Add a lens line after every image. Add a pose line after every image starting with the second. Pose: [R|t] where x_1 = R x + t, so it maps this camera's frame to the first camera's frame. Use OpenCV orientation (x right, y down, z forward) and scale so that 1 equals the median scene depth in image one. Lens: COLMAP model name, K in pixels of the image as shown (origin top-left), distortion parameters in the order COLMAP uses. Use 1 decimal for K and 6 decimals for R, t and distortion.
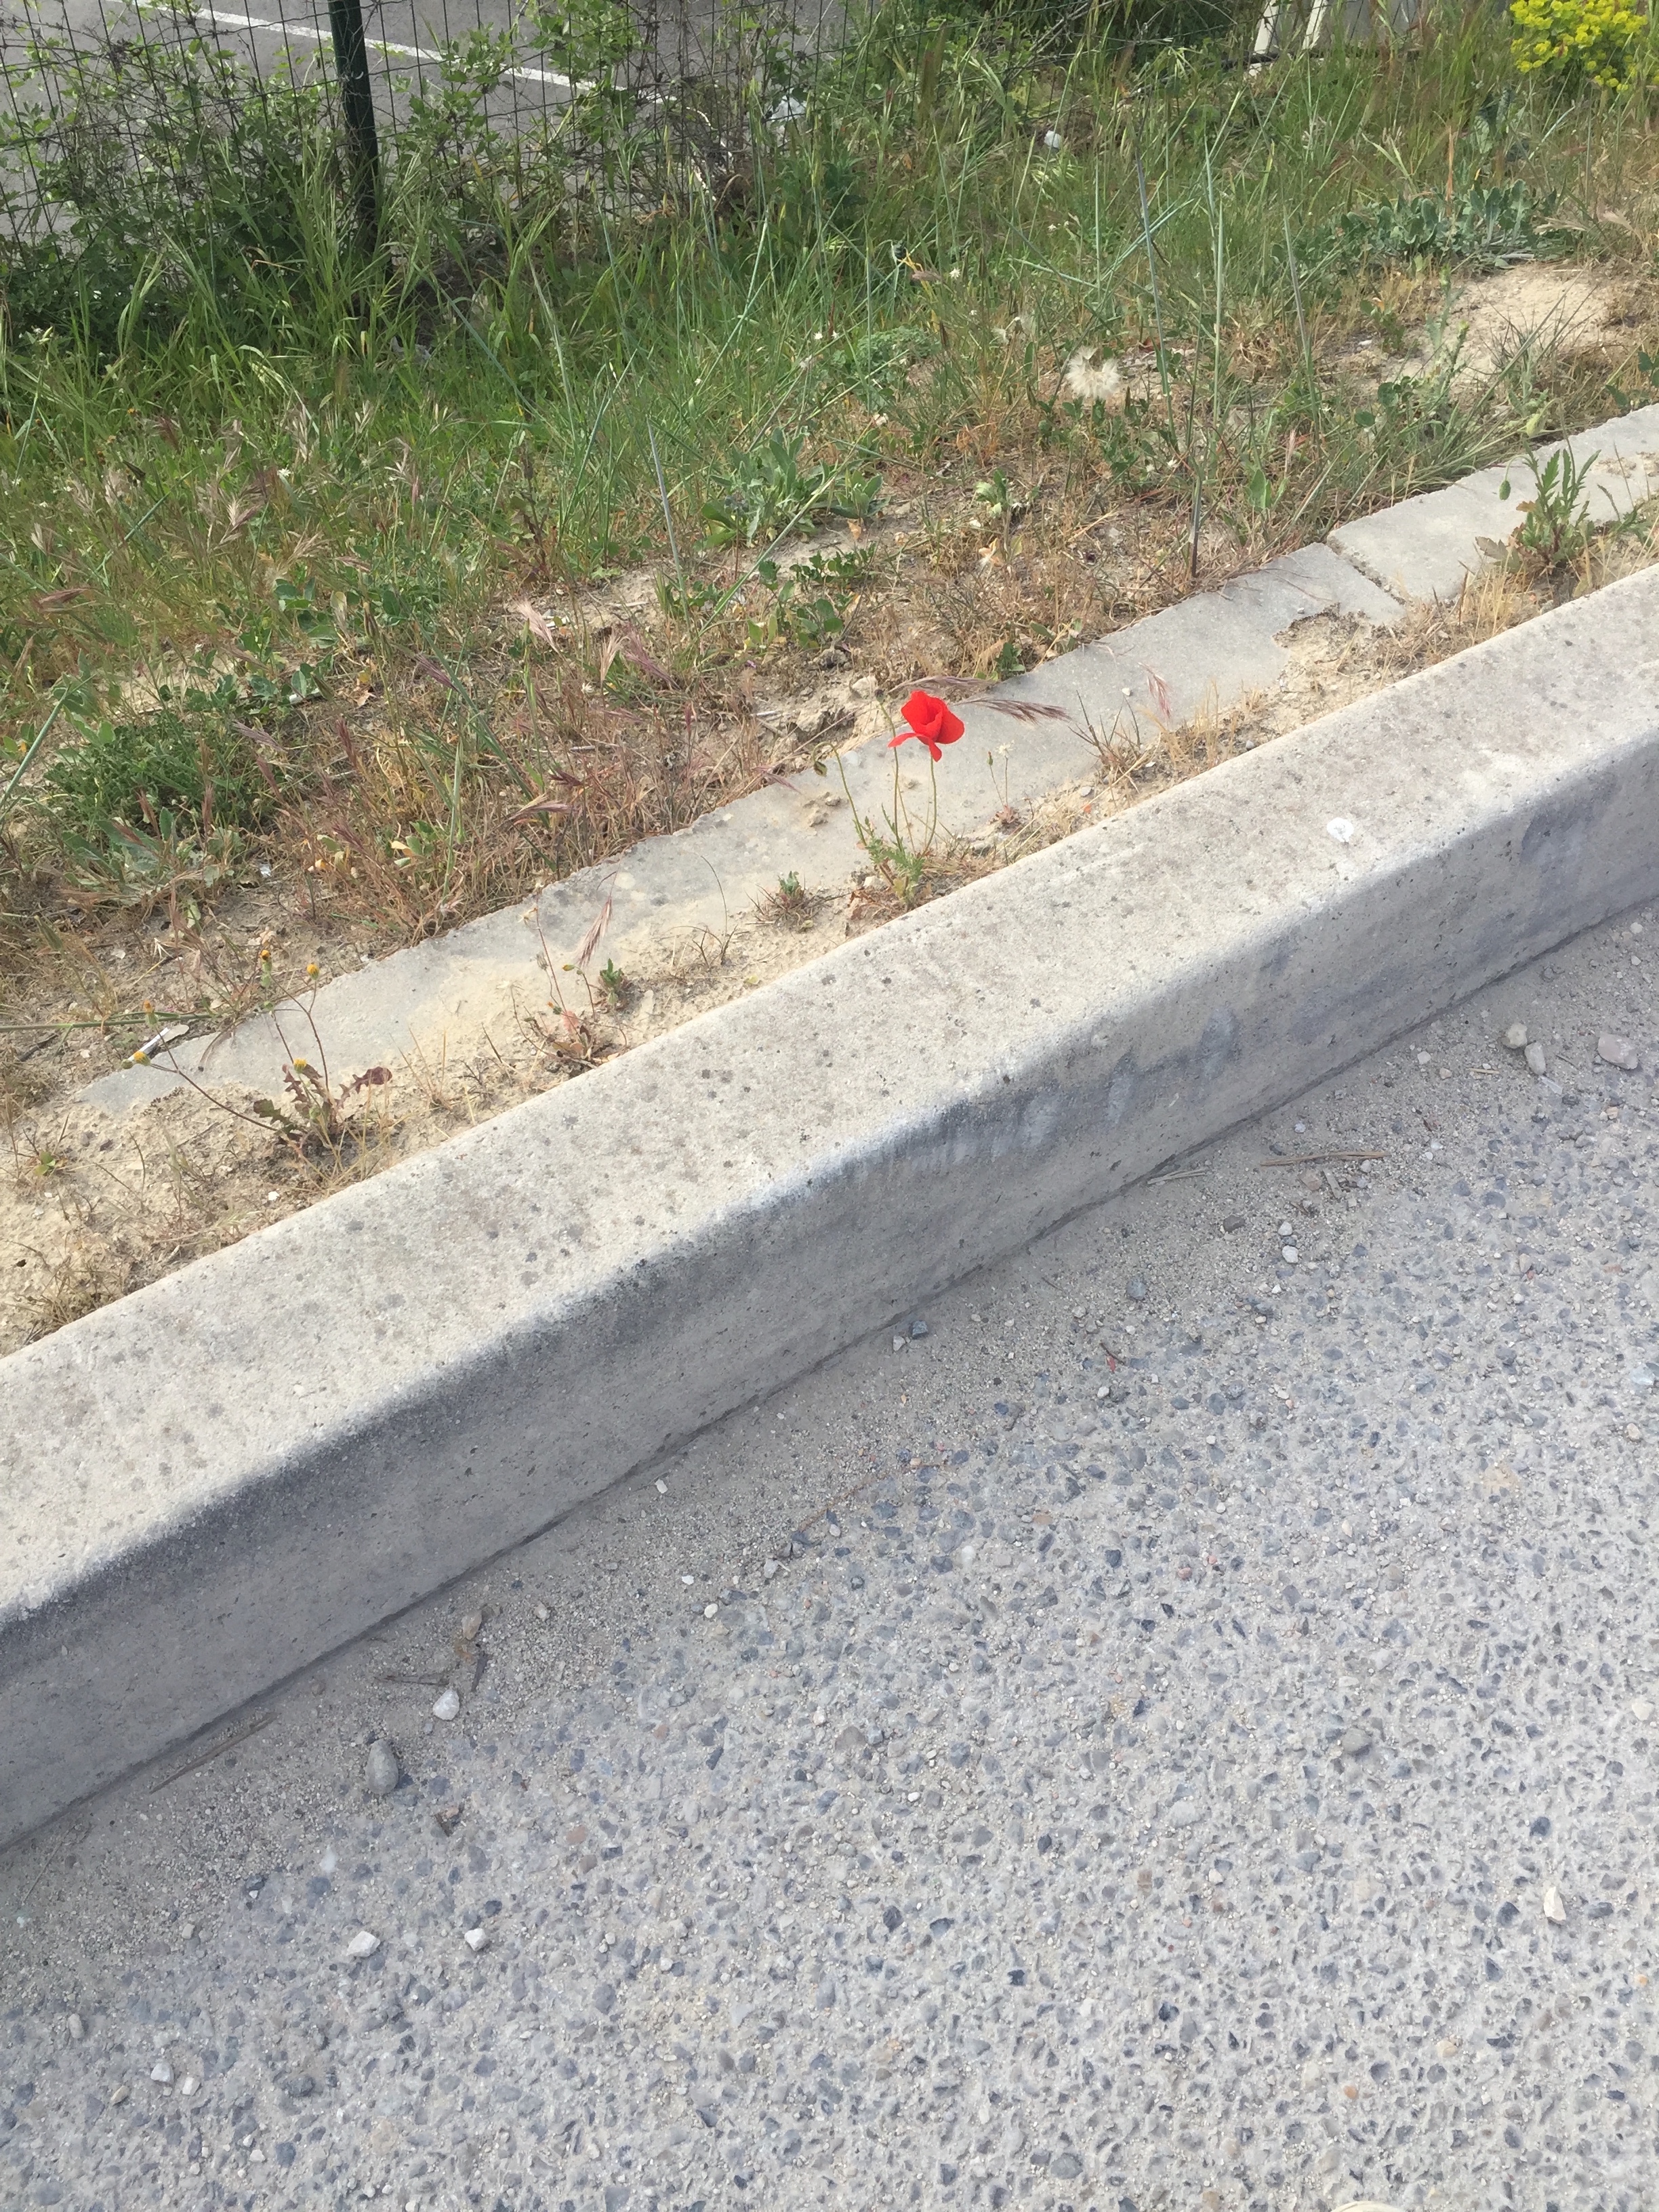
lens RADIAL K [[1887.8, 0, 823.5], [0, 1887.8, 1108.4], [0, 0, 1]] dist [0.049761, -0.062448]
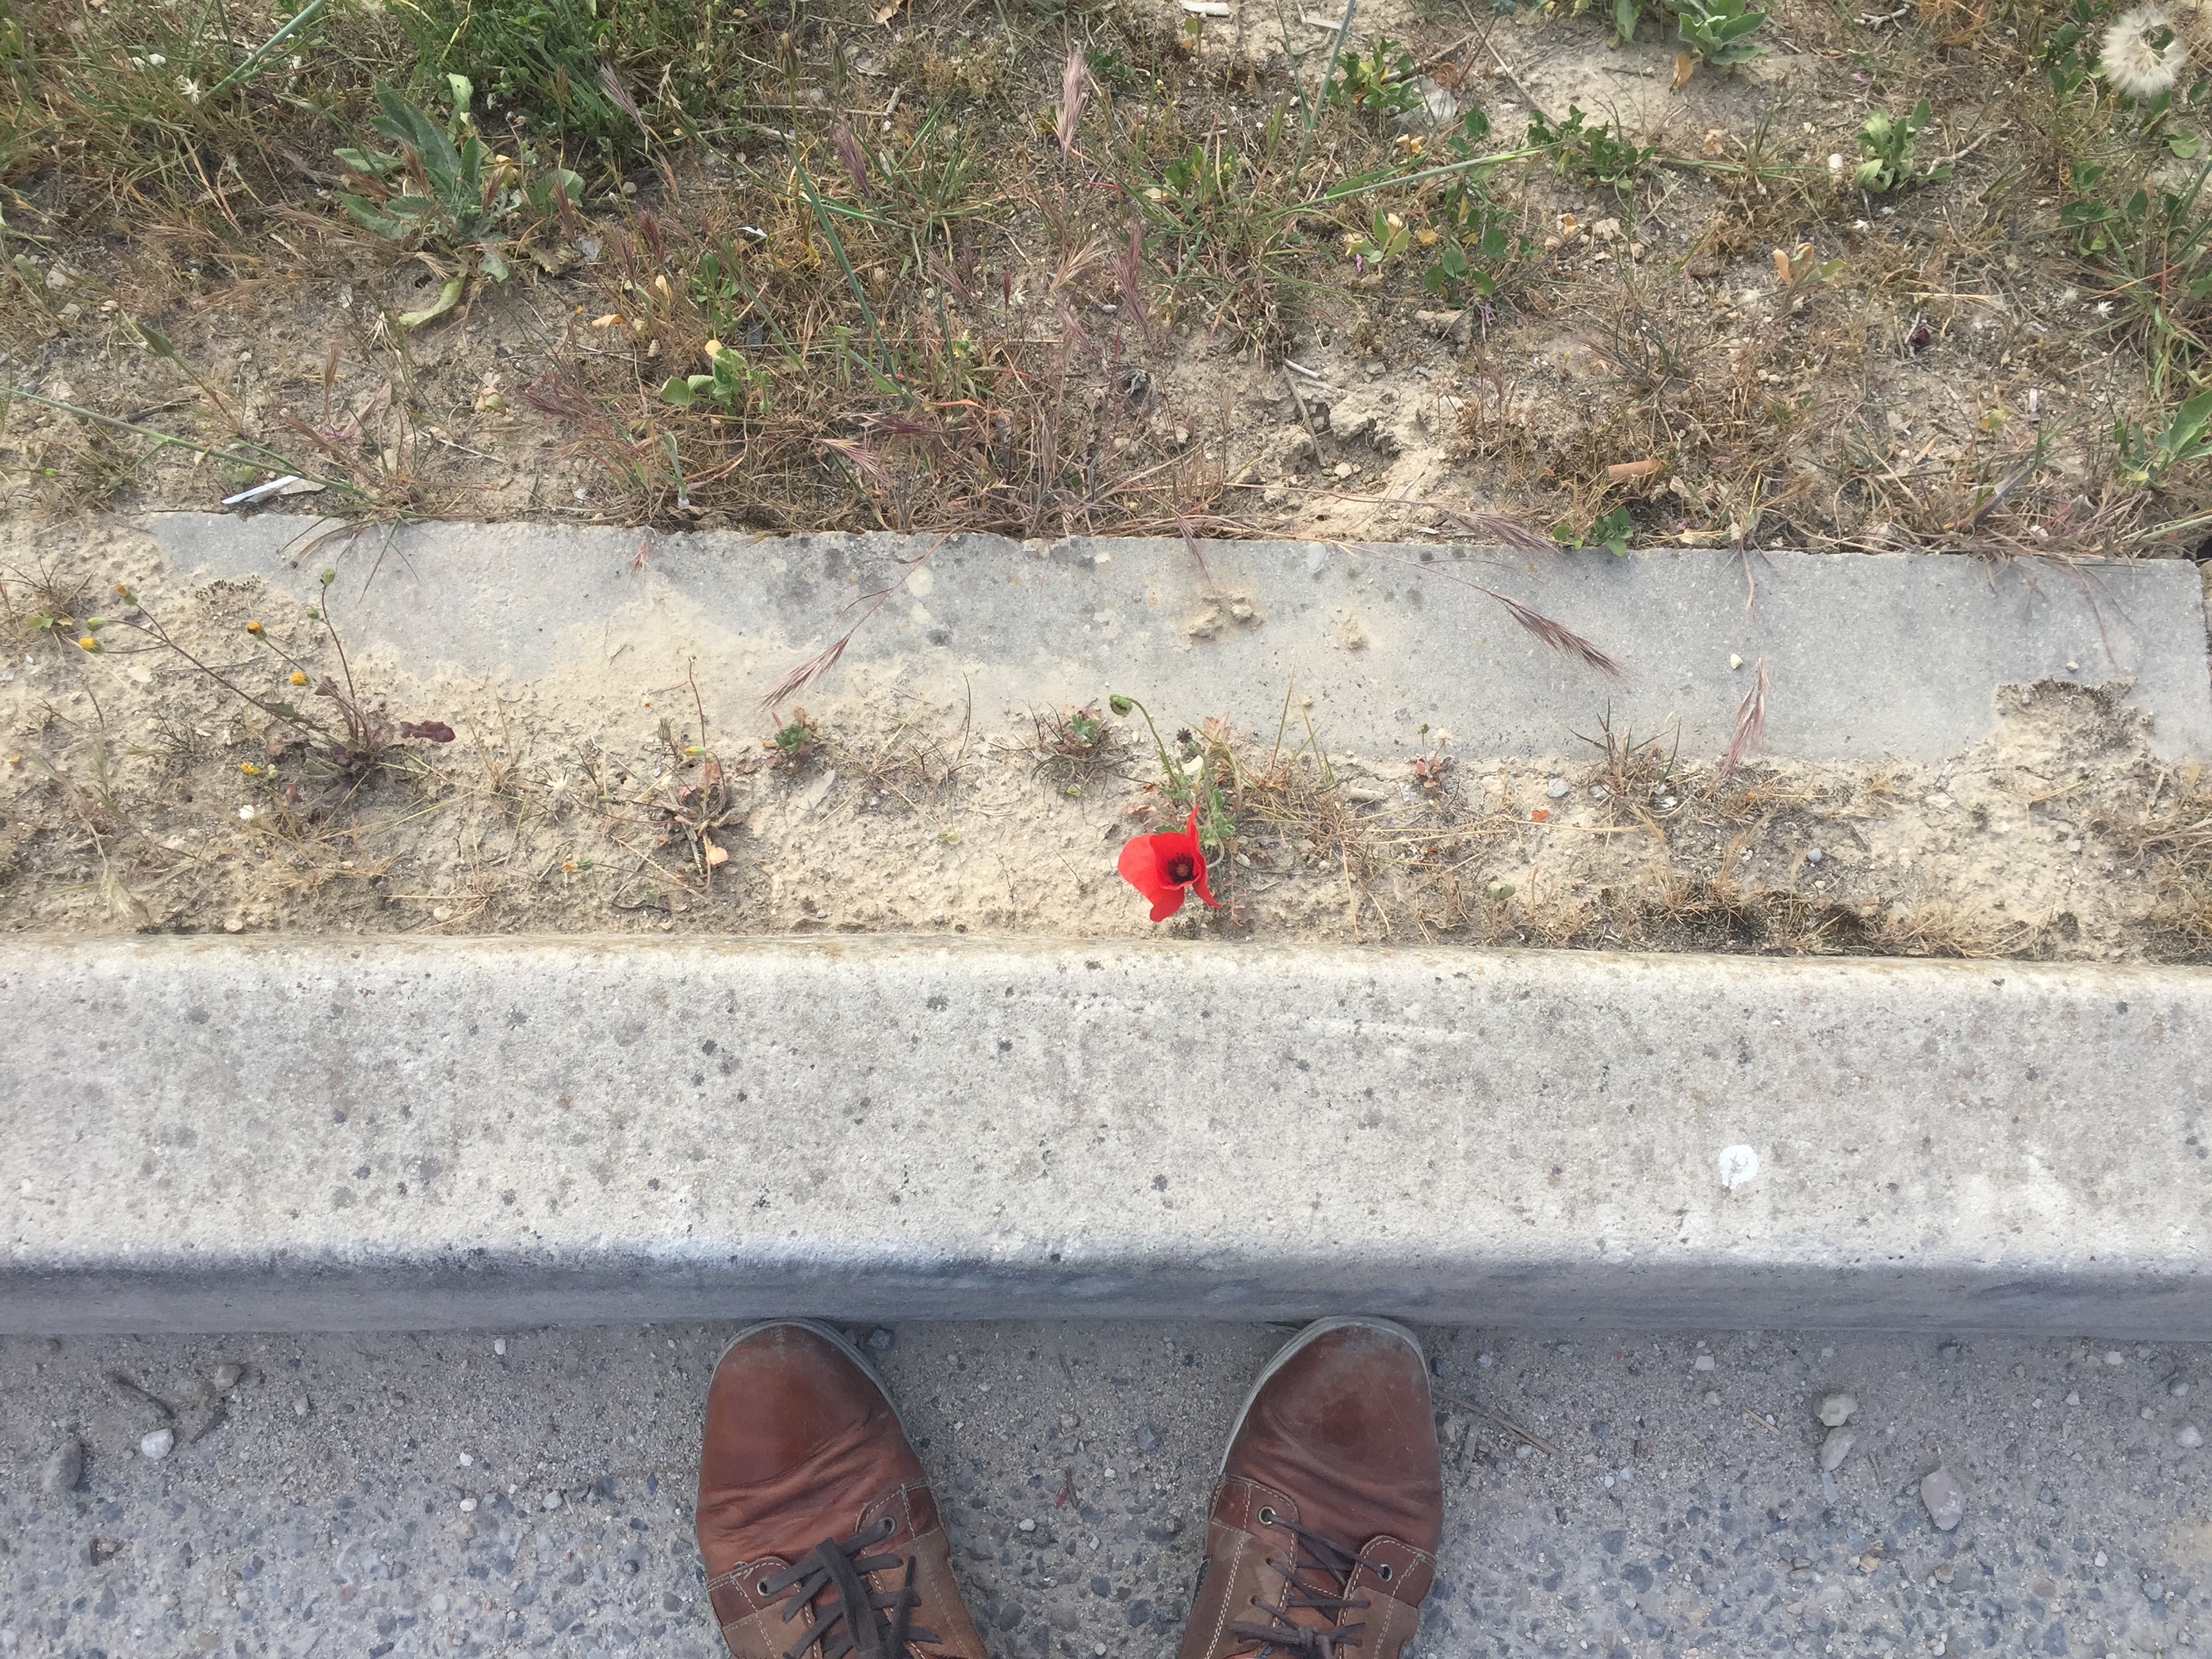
lens RADIAL K [[1887.8, 0, 1110.3], [0, 1887.8, 832.9], [0, 0, 1]] dist [0.049761, -0.062448]
pose [[0.829308, 0.553348, -0.077807, 0.073735], [-0.468518, 0.764443, 0.442853, -0.445096], [0.304531, -0.330807, 0.893212, 0.367054]]
